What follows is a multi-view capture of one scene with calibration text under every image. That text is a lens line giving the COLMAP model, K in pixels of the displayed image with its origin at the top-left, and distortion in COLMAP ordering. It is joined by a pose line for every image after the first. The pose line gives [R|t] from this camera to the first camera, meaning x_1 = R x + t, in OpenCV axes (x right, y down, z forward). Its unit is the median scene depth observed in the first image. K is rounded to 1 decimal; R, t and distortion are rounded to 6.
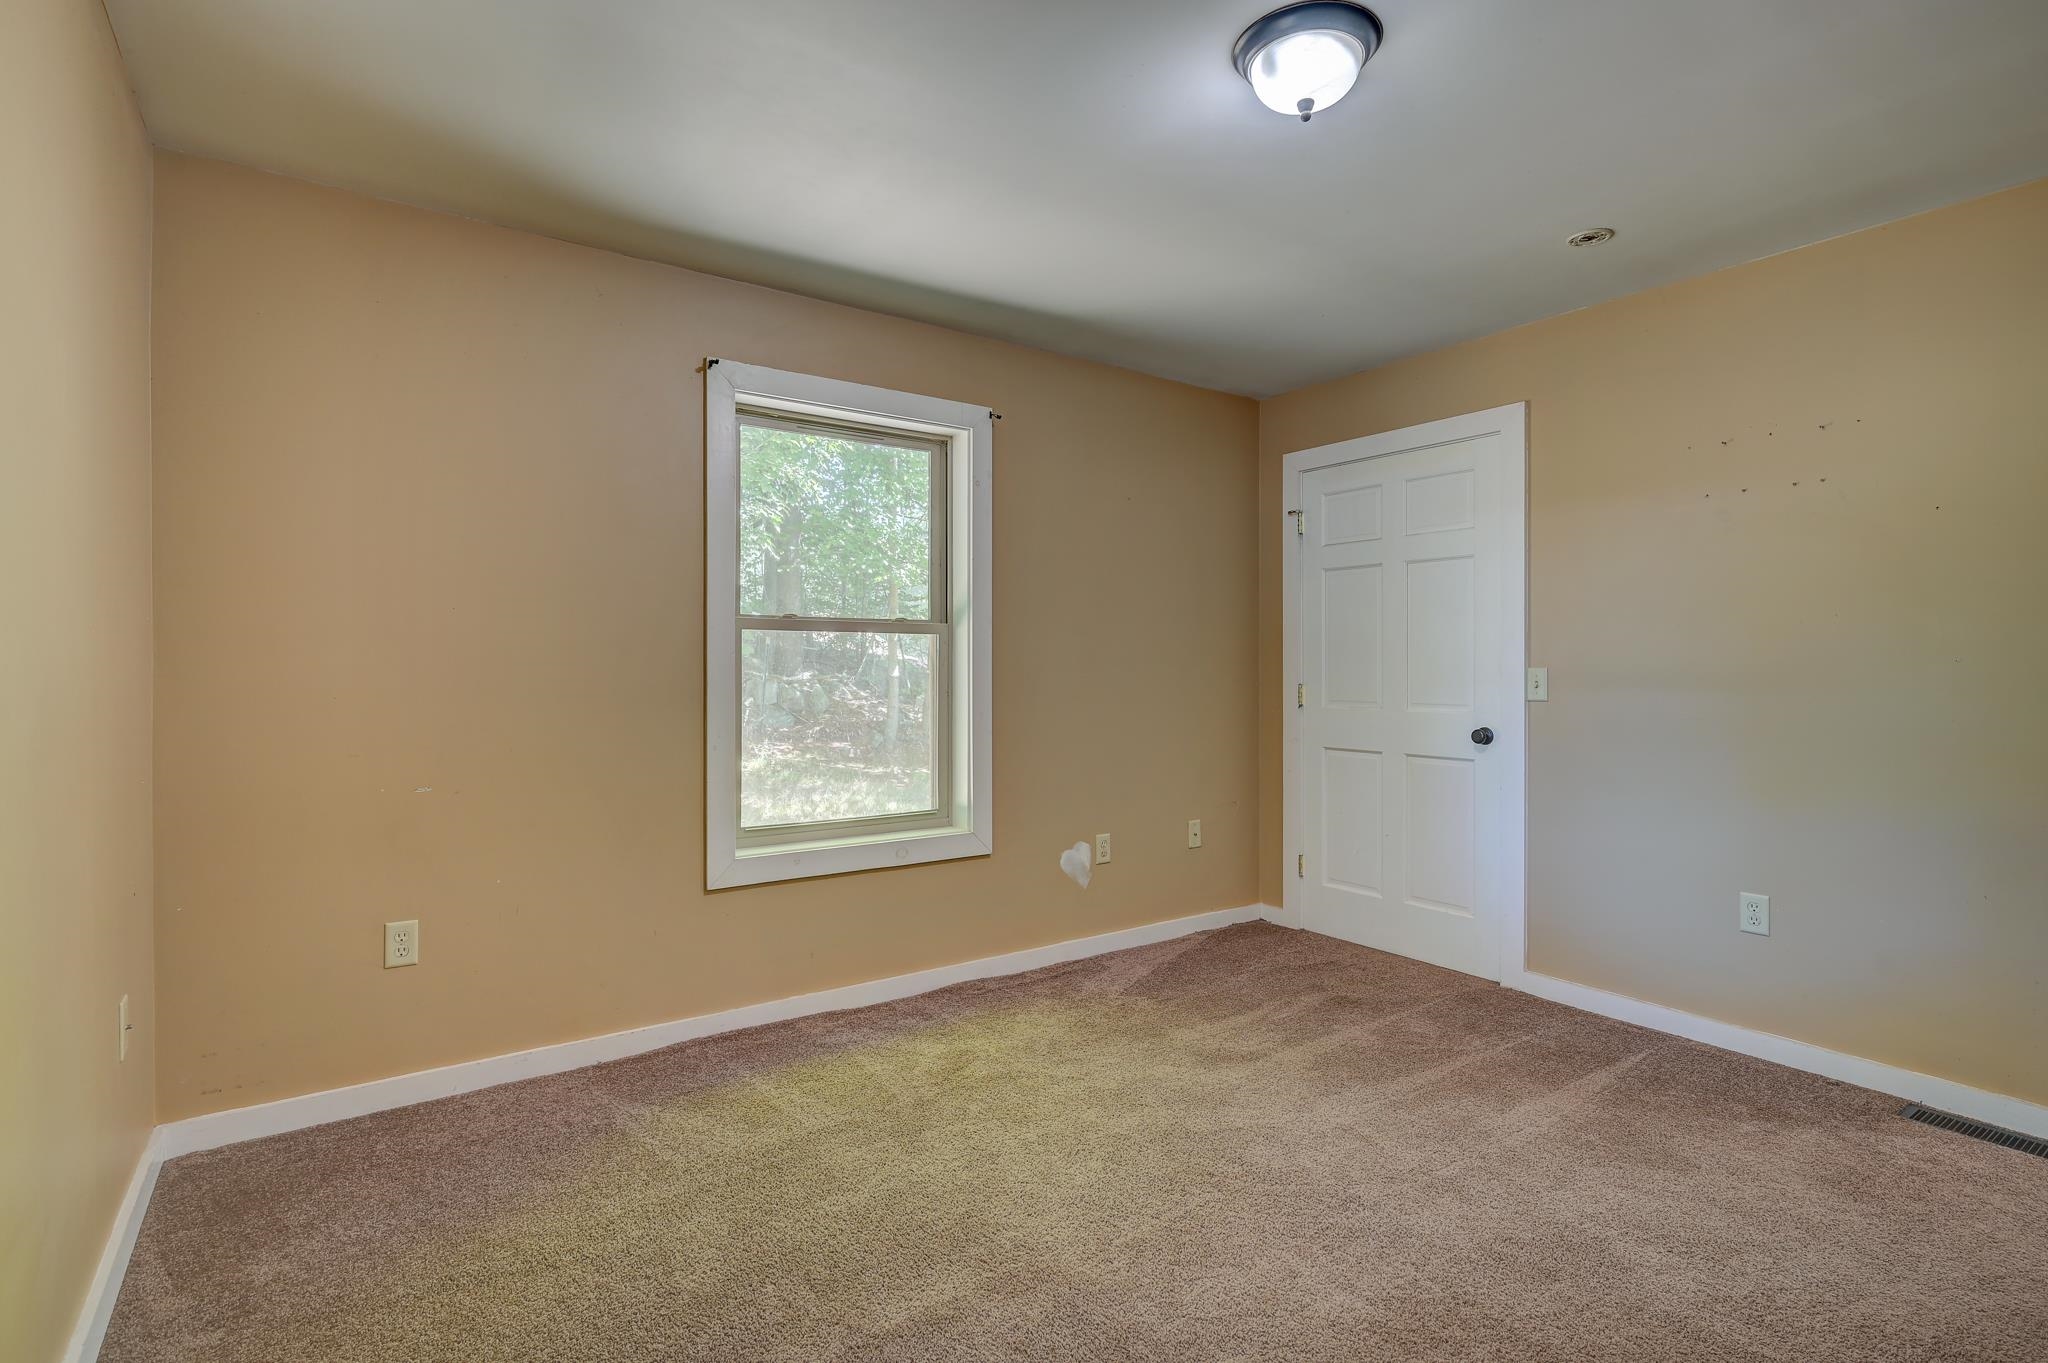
lens RADIAL K [[1010.8, 0, 1024.0], [0, 1010.8, 681.5], [0, 0, 1]] dist [0.030108, 0.000065]
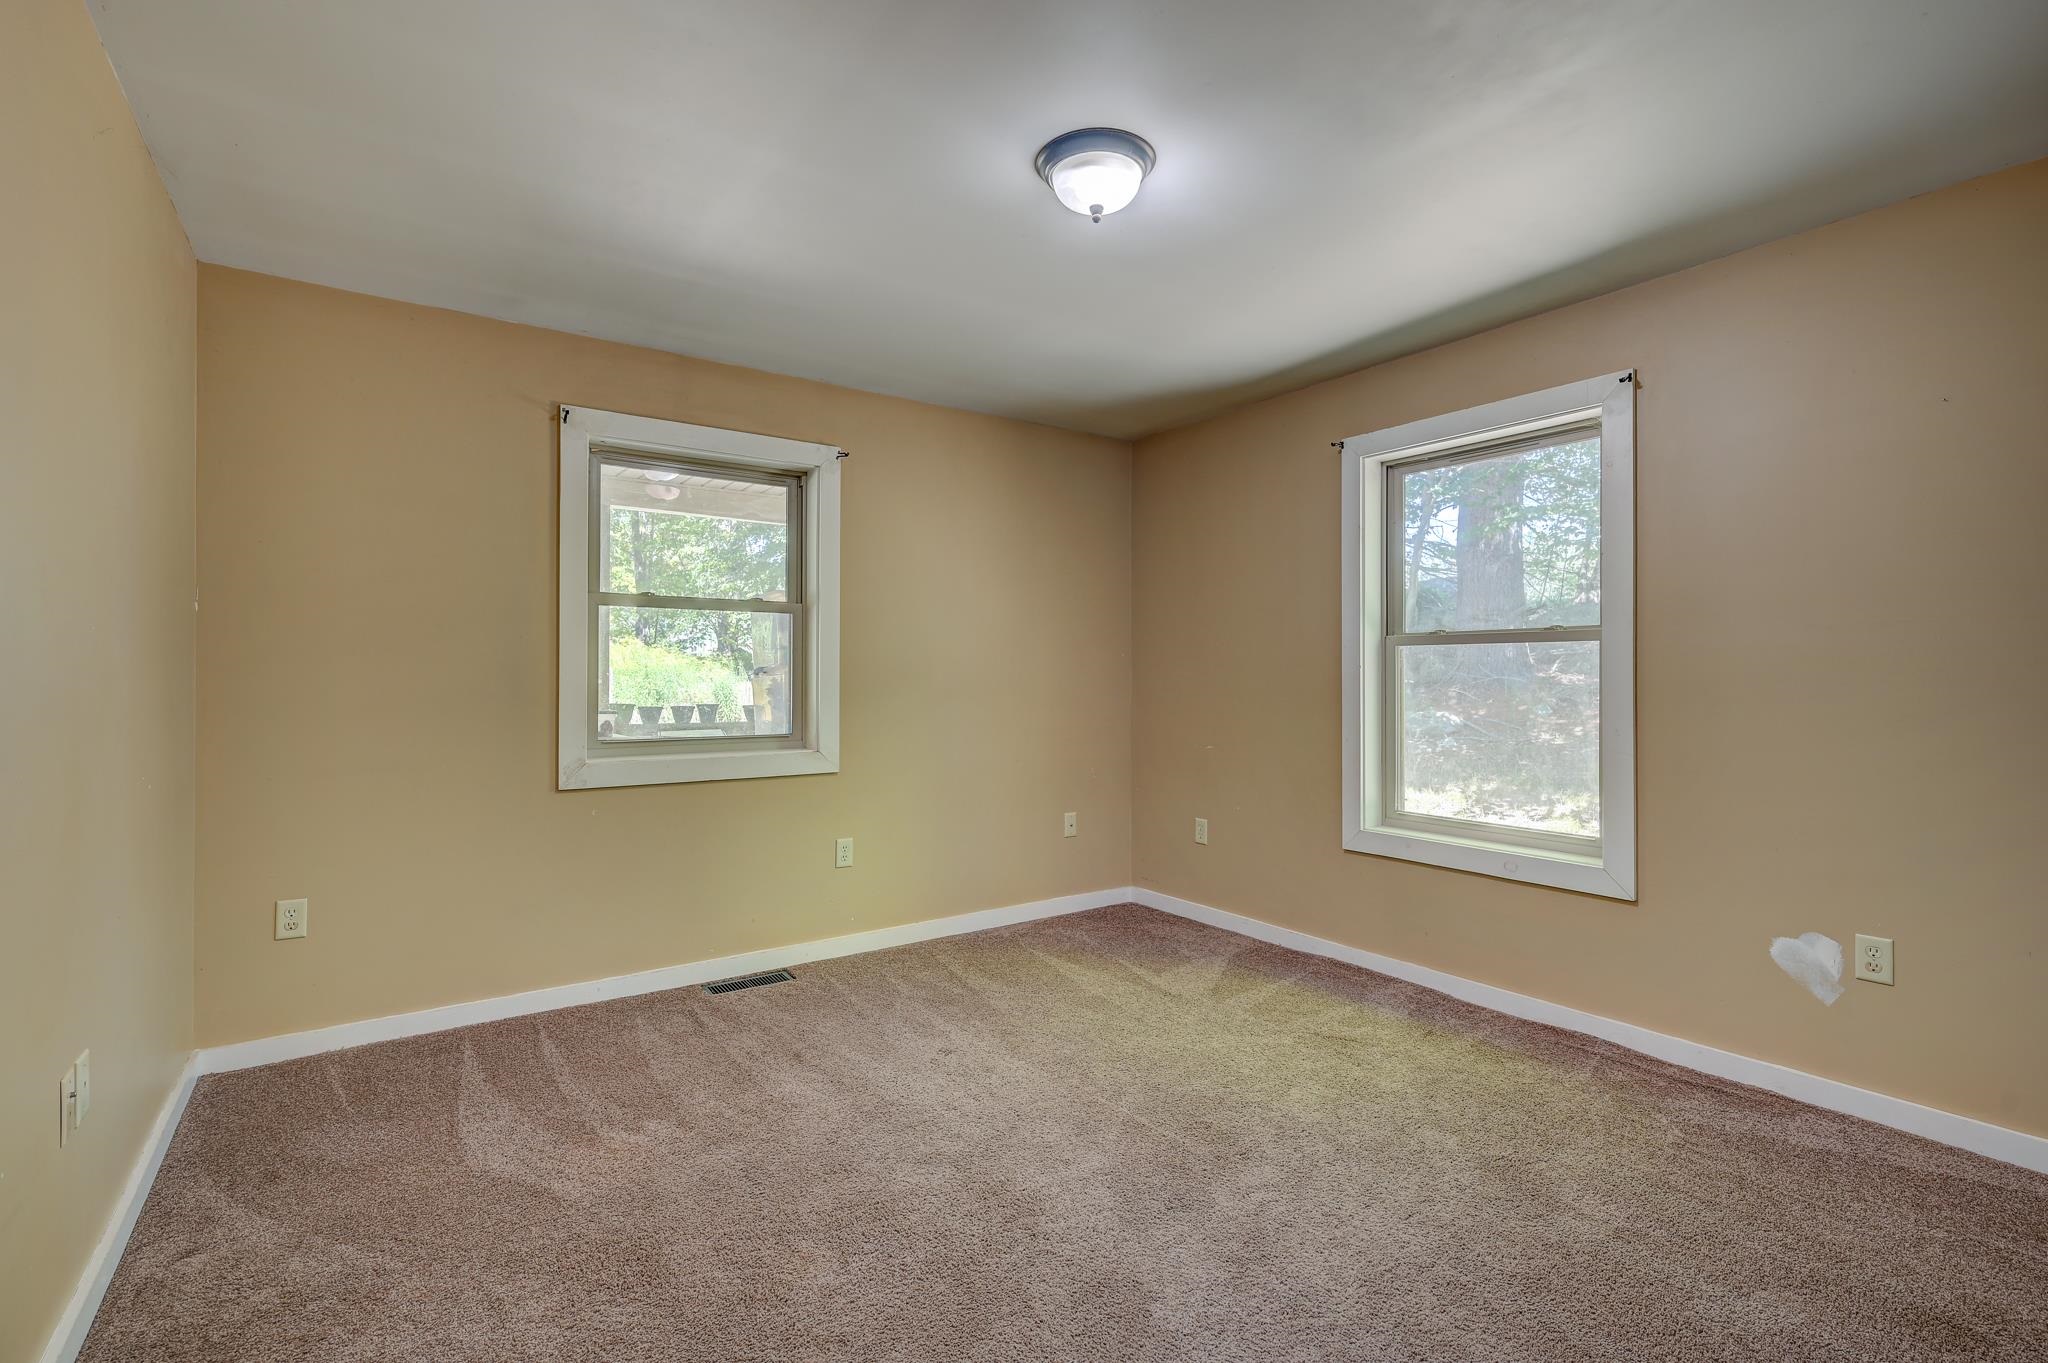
lens RADIAL K [[908.6, 0, 1024.0], [0, 908.6, 681.5], [0, 0, 1]] dist [0.000051, -0.000023]
pose [[0.001484, 0.006599, -0.999977, 0.758707], [-0.013899, 0.999882, 0.006578, -0.009235], [0.999902, 0.013889, 0.001576, 0.526474]]
